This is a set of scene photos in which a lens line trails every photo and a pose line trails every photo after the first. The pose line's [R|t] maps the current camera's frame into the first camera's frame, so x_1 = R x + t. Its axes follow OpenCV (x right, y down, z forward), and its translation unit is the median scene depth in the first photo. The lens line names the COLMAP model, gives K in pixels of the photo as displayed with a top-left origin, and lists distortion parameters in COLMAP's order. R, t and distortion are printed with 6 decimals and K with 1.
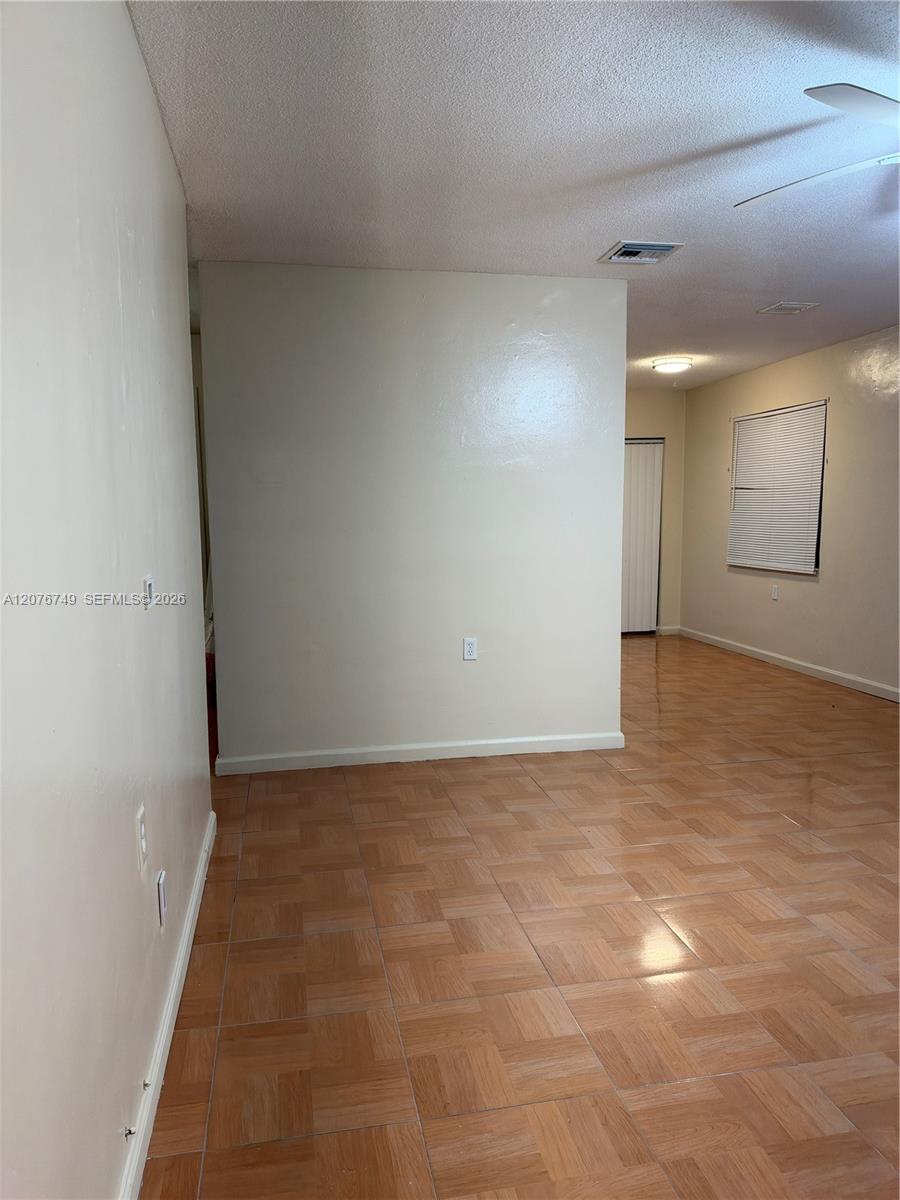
lens RADIAL K [[819.3, 0, 437.0], [0, 819.3, 604.3], [0, 0, 1]] dist [0.065439, -0.190034]
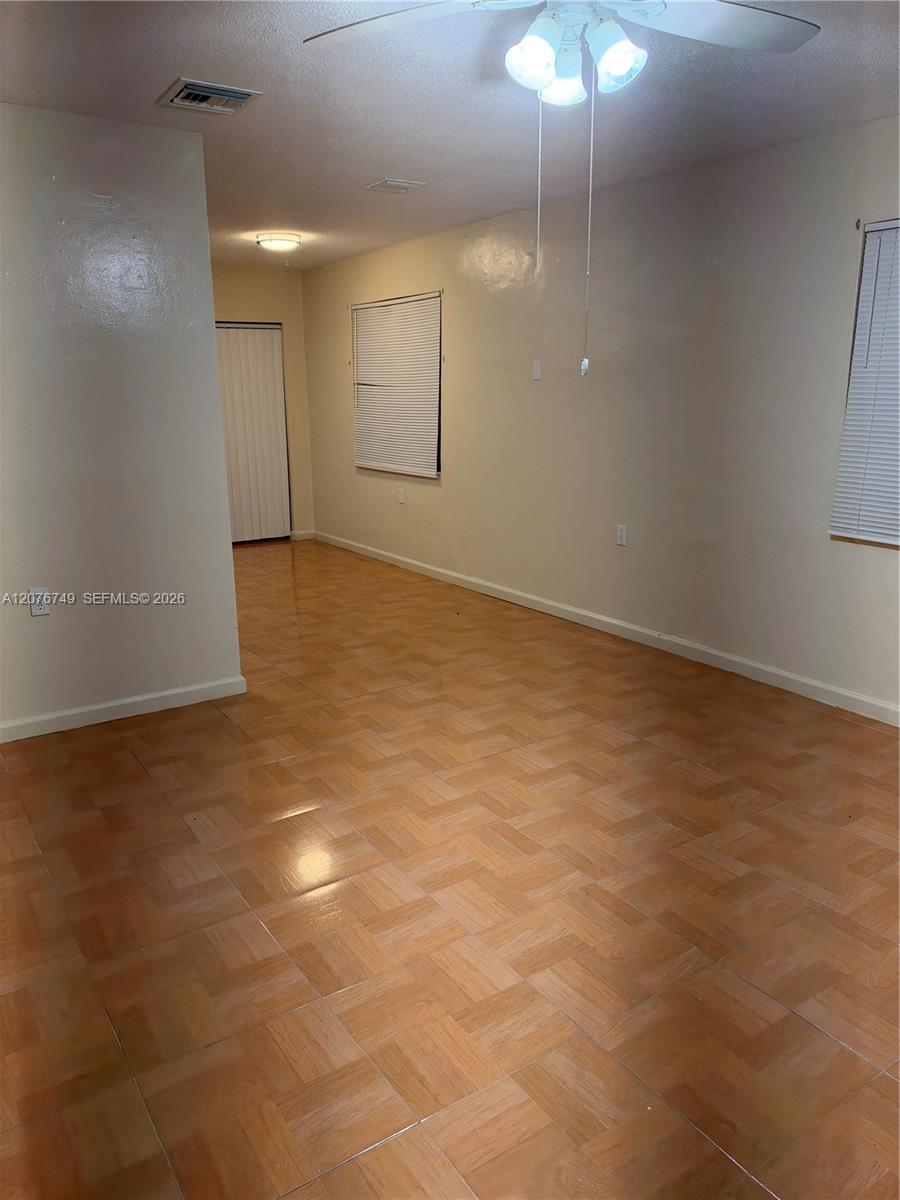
lens RADIAL K [[841.6, 0, 454.7], [0, 841.6, 602.9], [0, 0, 1]] dist [0.001581, -0.051960]
pose [[0.906561, -0.101721, 0.409634, 0.055089], [0.046308, 0.988637, 0.143015, -0.031895], [-0.419527, -0.110682, 0.900970, 0.079184]]
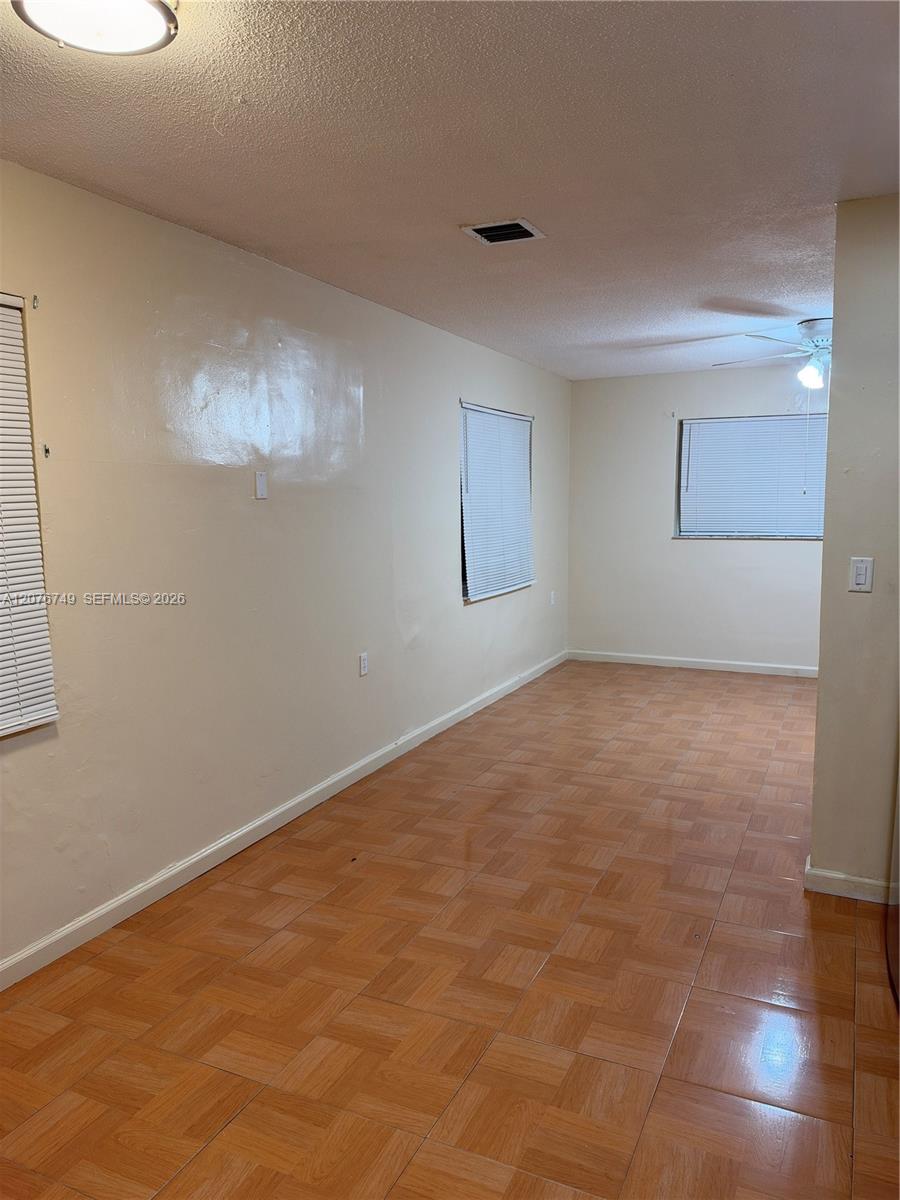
lens RADIAL K [[841.6, 0, 454.7], [0, 841.6, 602.9], [0, 0, 1]] dist [0.001581, -0.051960]
pose [[-0.810544, -0.070202, 0.581455, 0.052316], [0.079619, 0.970366, 0.228145, -0.196842], [-0.580241, 0.231216, -0.780935, 1.341703]]
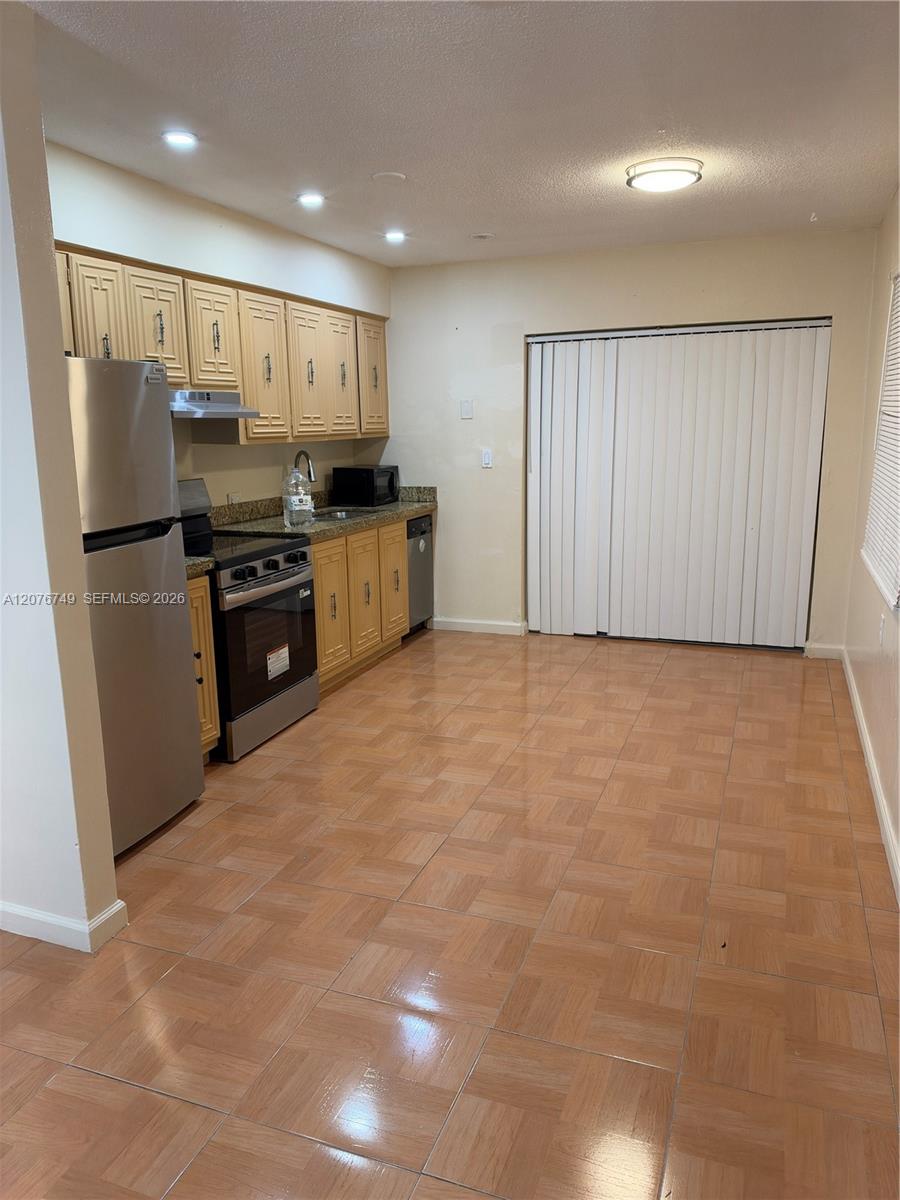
lens RADIAL K [[841.6, 0, 454.7], [0, 841.6, 602.9], [0, 0, 1]] dist [0.001581, -0.051960]
pose [[0.867445, 0.108299, -0.485603, 0.519861], [-0.054855, 0.990890, 0.122999, -0.094581], [0.494499, -0.080058, 0.865483, 0.531477]]
